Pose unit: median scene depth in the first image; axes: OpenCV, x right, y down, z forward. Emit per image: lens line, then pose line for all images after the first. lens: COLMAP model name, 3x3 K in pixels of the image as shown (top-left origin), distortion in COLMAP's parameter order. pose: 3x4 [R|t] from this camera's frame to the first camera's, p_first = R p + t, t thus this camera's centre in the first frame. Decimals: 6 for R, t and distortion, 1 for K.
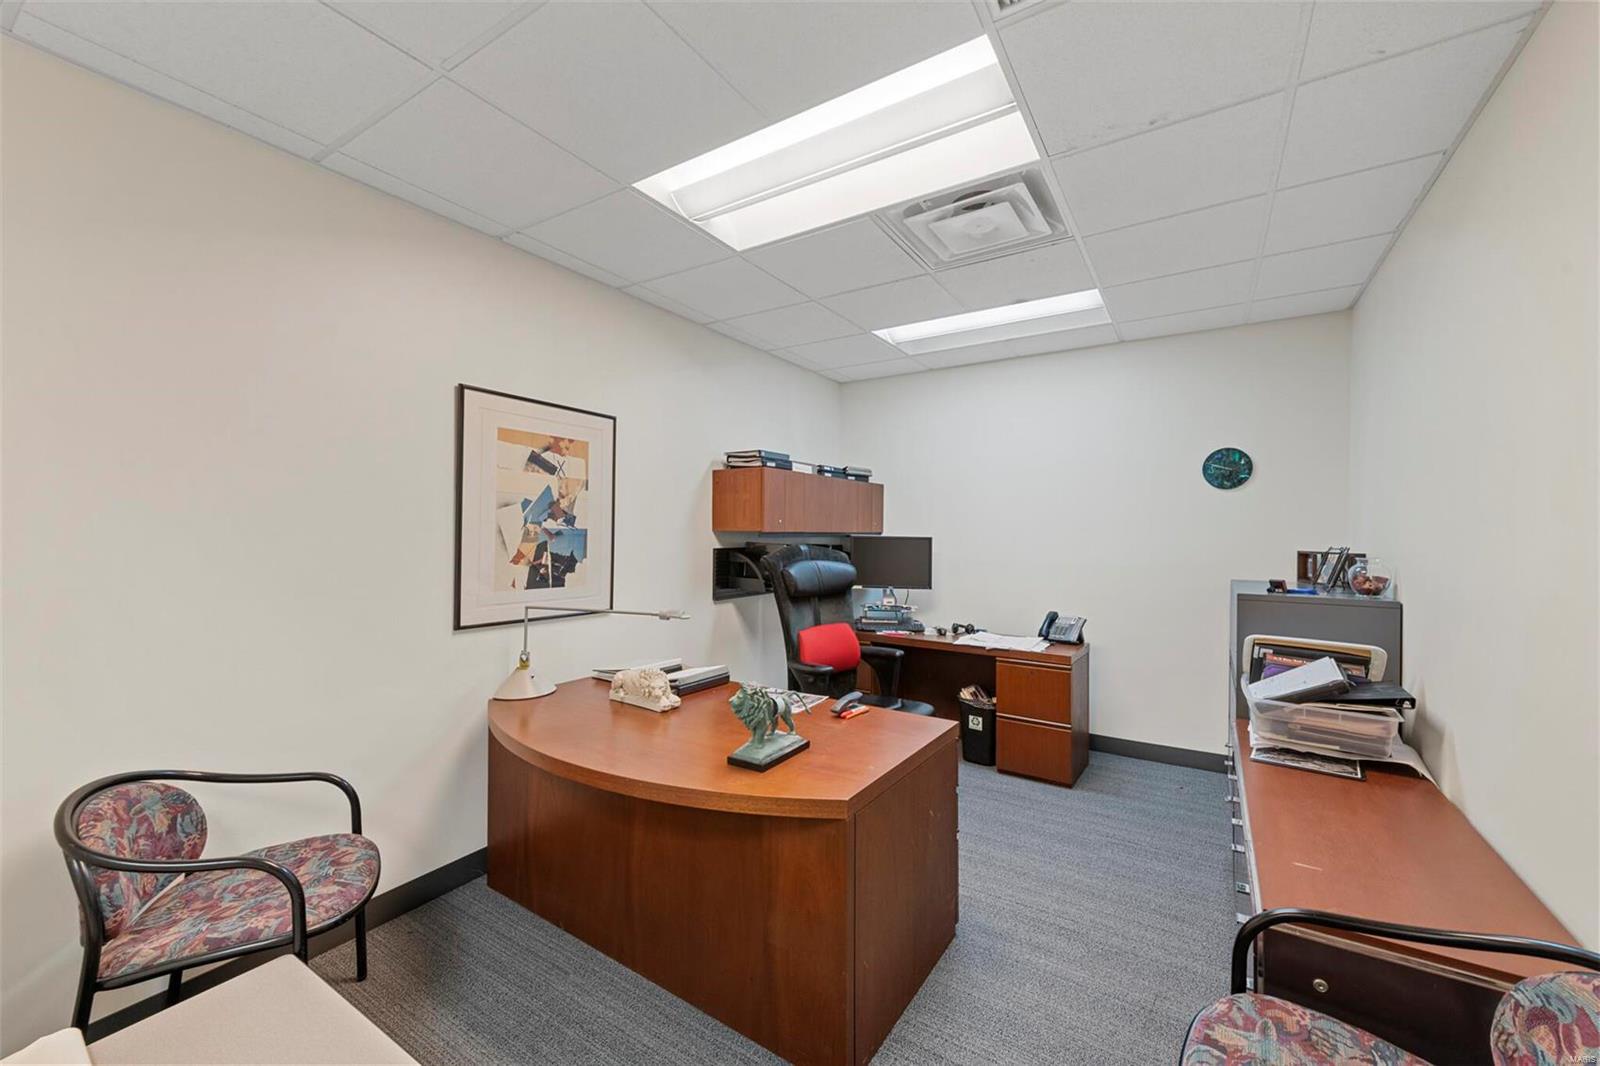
lens RADIAL K [[636.5, 0, 803.6], [0, 636.5, 534.4], [0, 0, 1]] dist [0.014625, -0.002336]
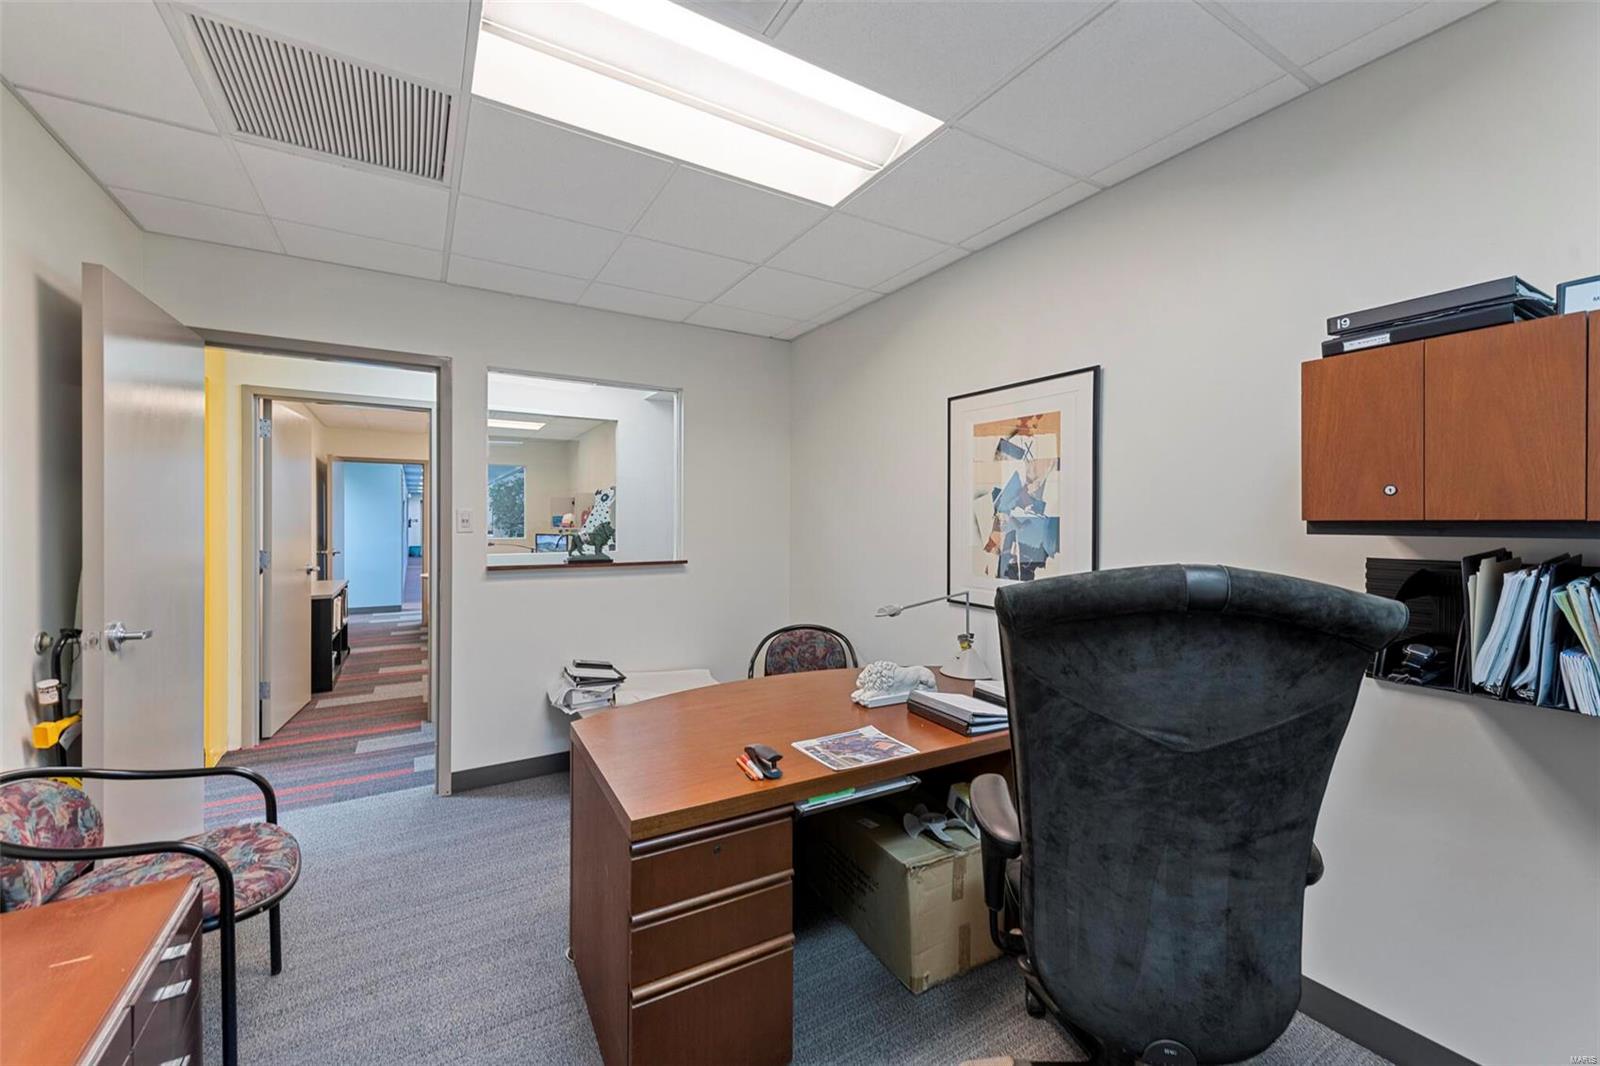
lens RADIAL K [[636.5, 0, 799.1], [0, 636.5, 525.8], [0, 0, 1]] dist [0.014625, -0.002336]
pose [[-0.450386, 0.003507, -0.892827, 0.581983], [-0.005601, 0.999962, 0.006753, -0.001073], [0.892816, 0.008043, -0.450349, 1.134943]]
